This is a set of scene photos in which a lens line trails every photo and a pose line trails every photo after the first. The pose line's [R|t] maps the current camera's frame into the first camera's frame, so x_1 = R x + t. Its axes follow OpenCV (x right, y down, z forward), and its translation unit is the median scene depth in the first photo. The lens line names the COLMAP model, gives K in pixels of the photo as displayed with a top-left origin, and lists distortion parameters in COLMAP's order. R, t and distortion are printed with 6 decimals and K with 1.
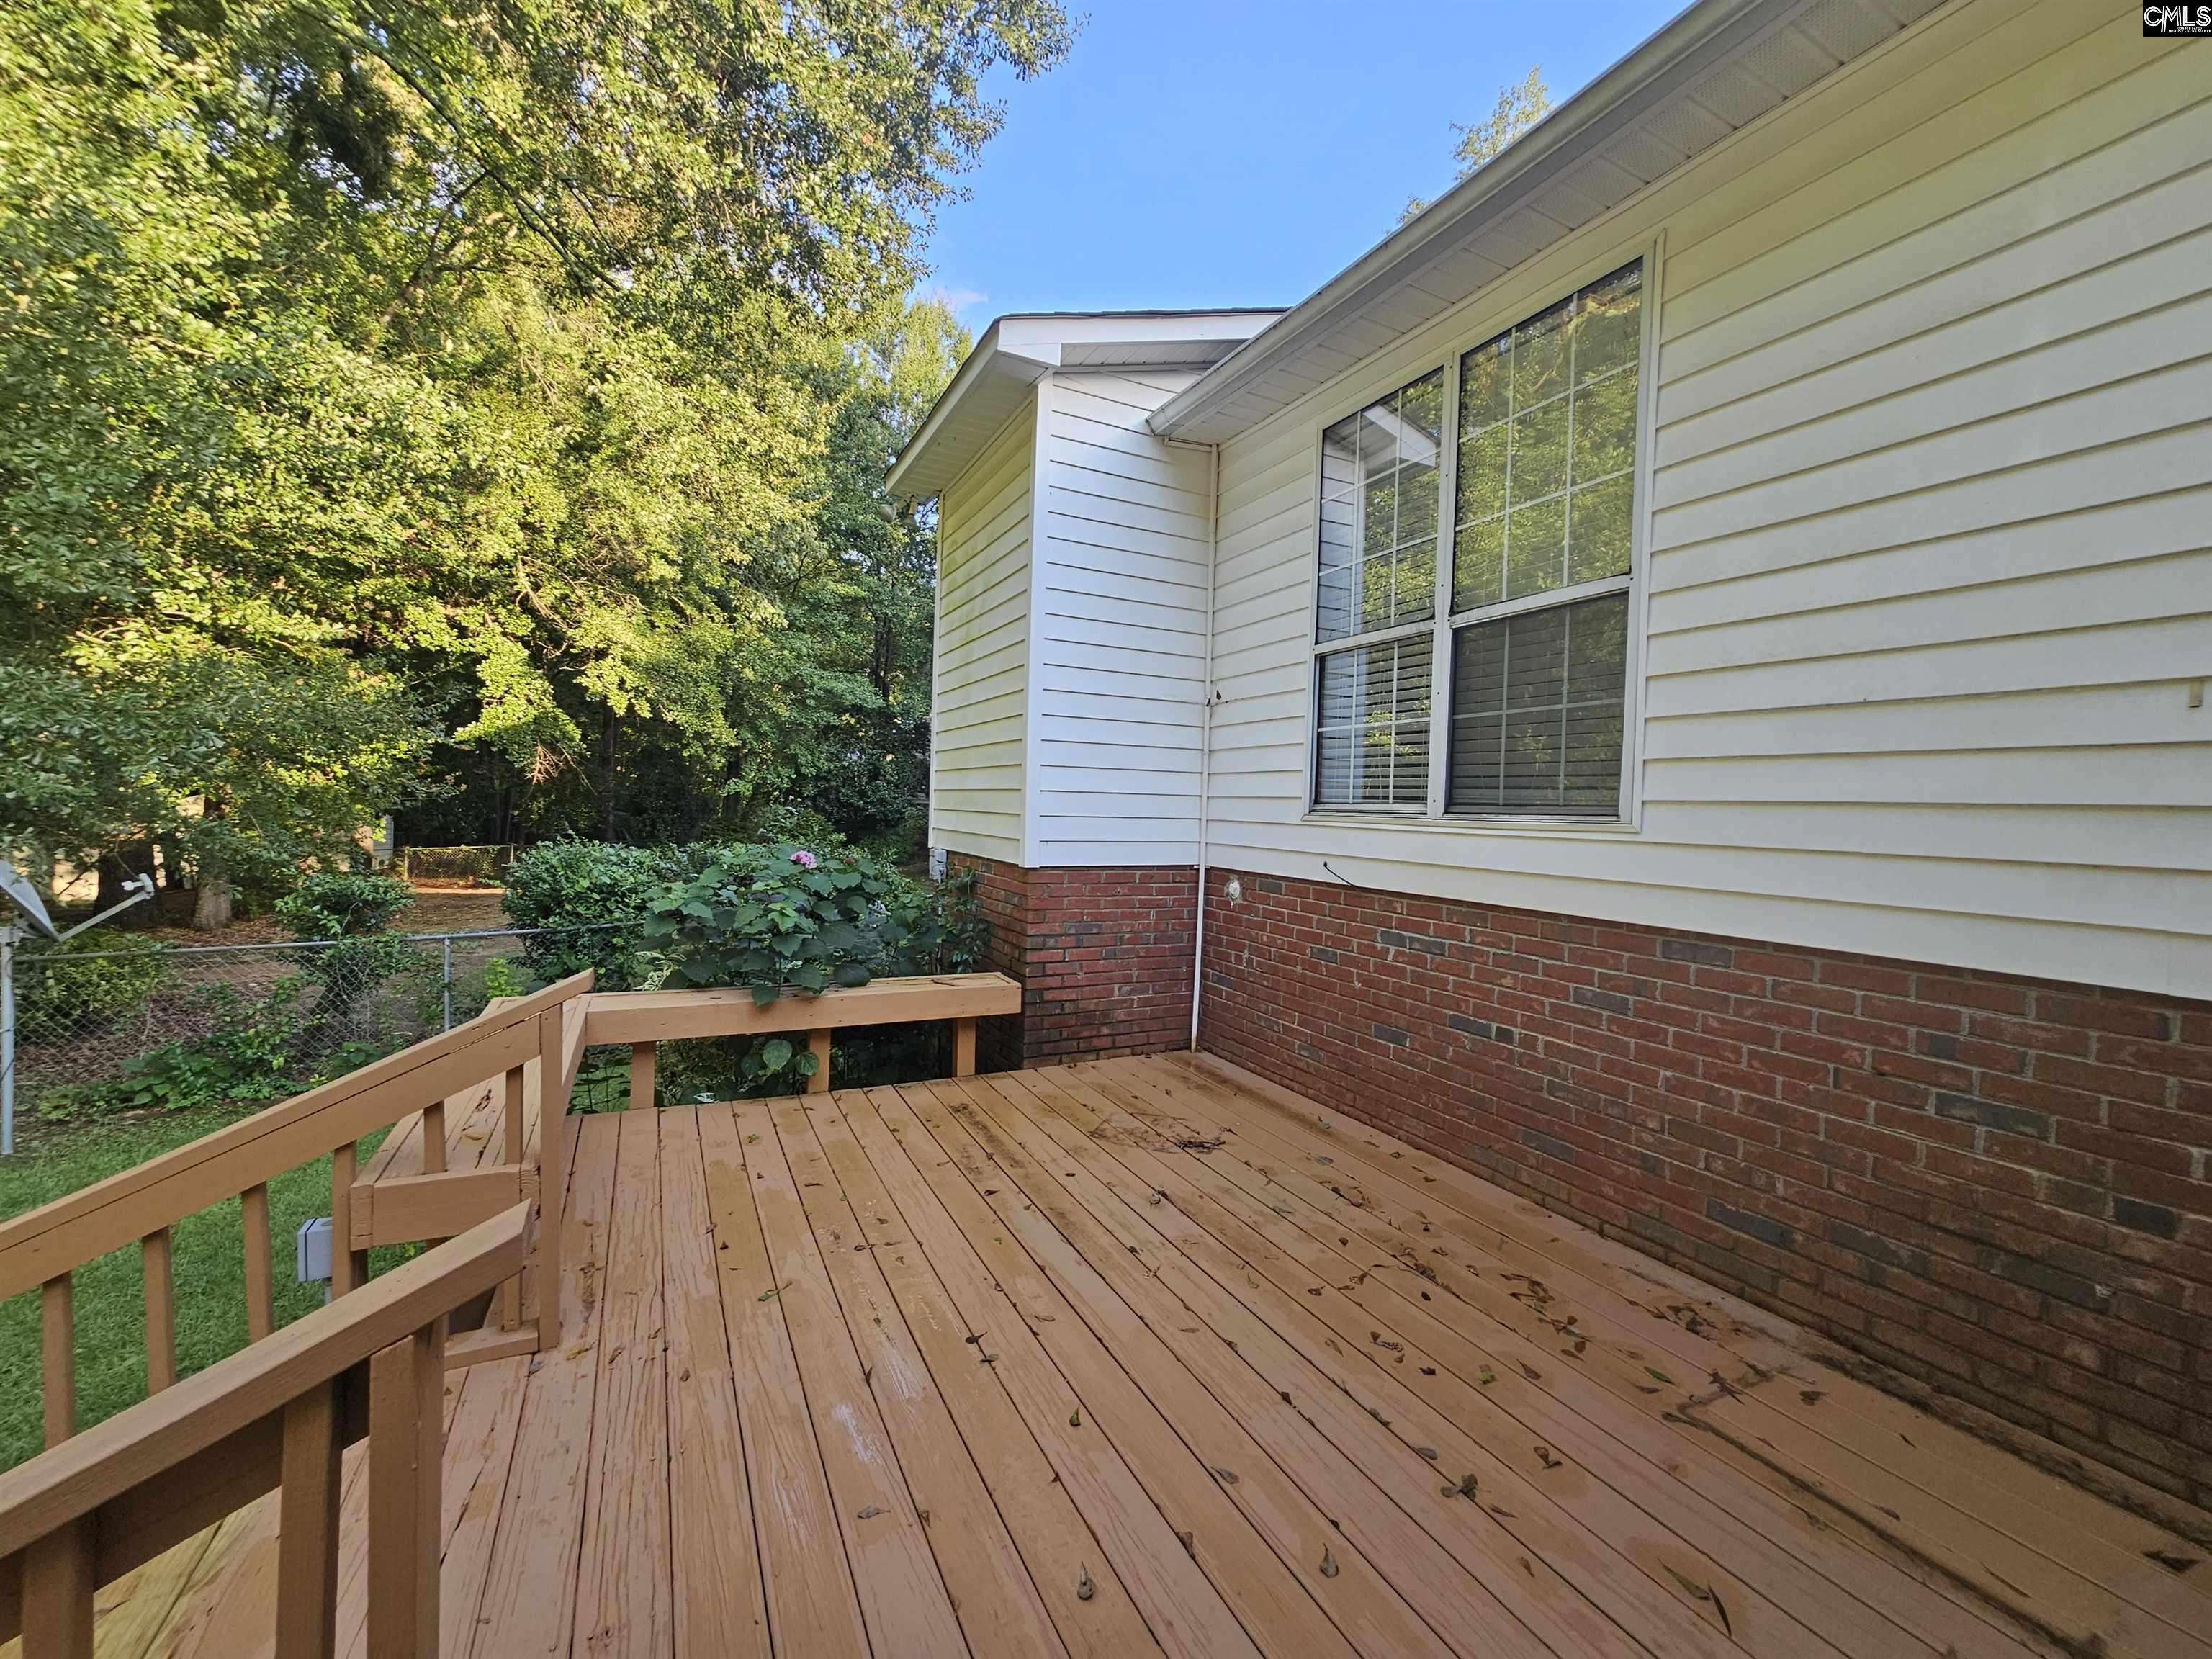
lens RADIAL K [[908.5, 0, 1106.0], [0, 908.5, 829.5], [0, 0, 1]] dist [-0.000836, -0.000929]
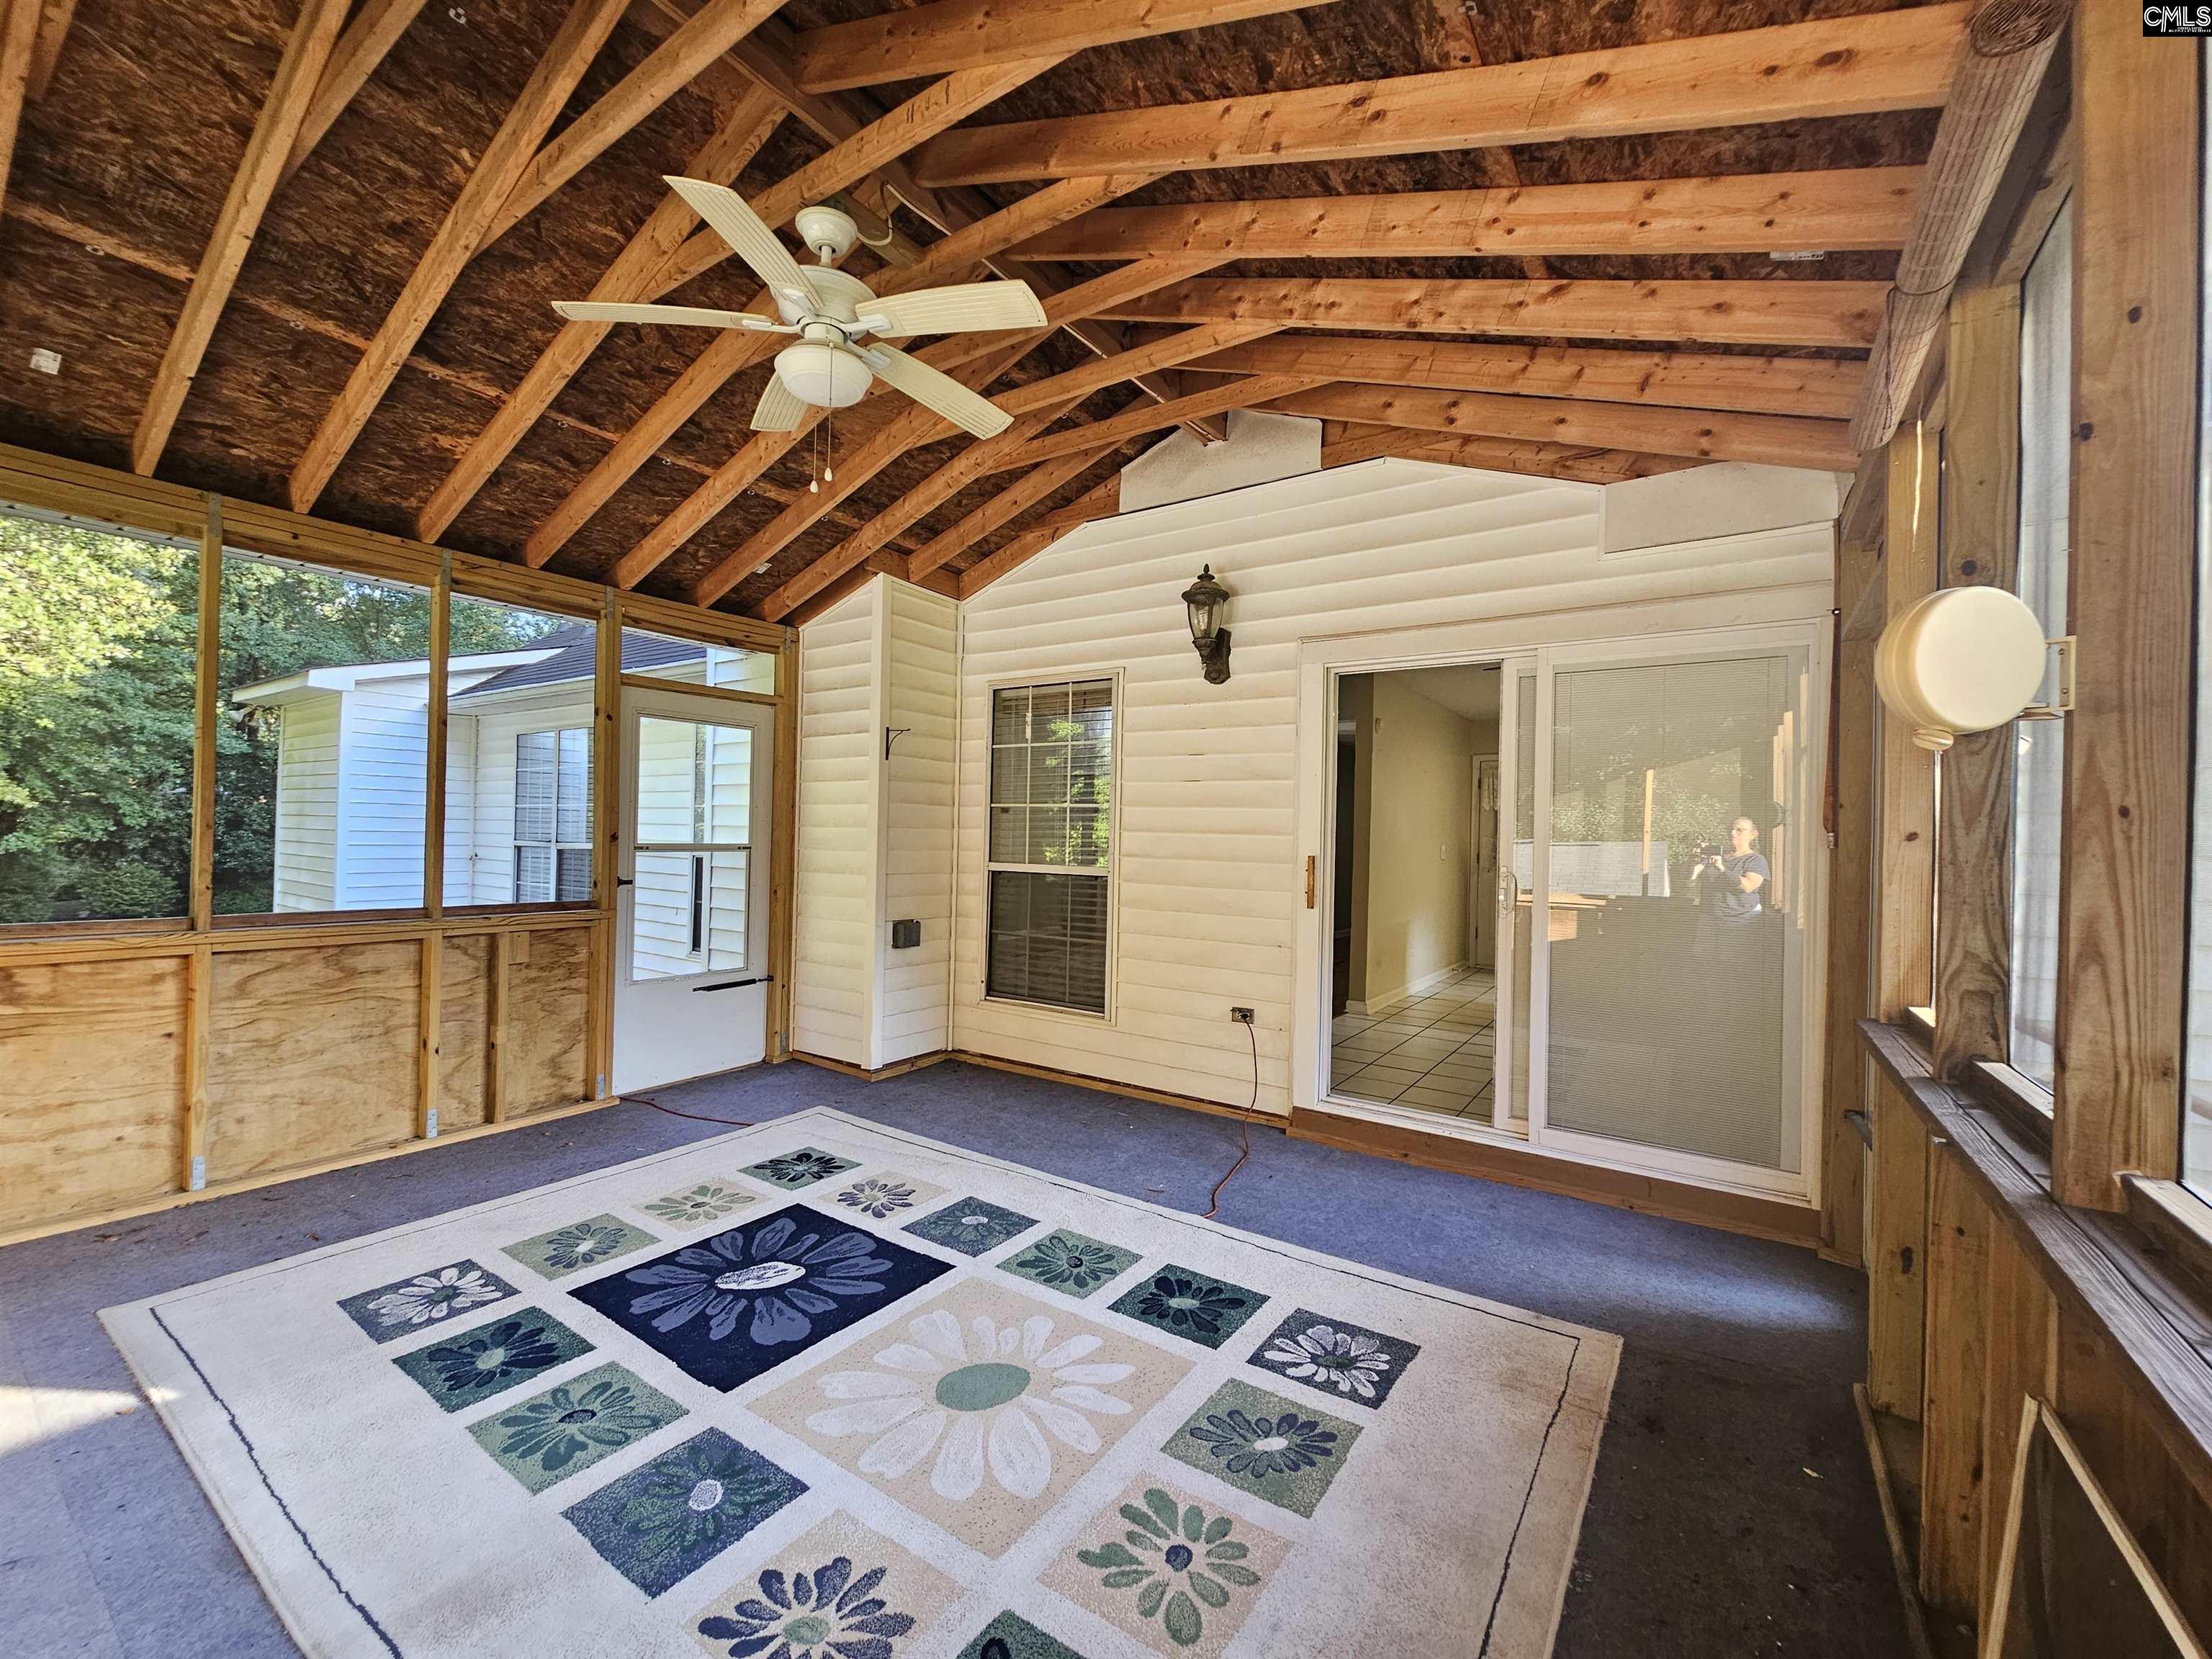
lens RADIAL K [[908.5, 0, 1106.0], [0, 908.5, 829.5], [0, 0, 1]] dist [-0.000836, -0.000929]
pose [[0.872272, -0.008600, 0.488946, 0.067359], [0.016907, 0.999778, -0.012578, -0.031423], [-0.488729, 0.019238, 0.872223, -0.239945]]
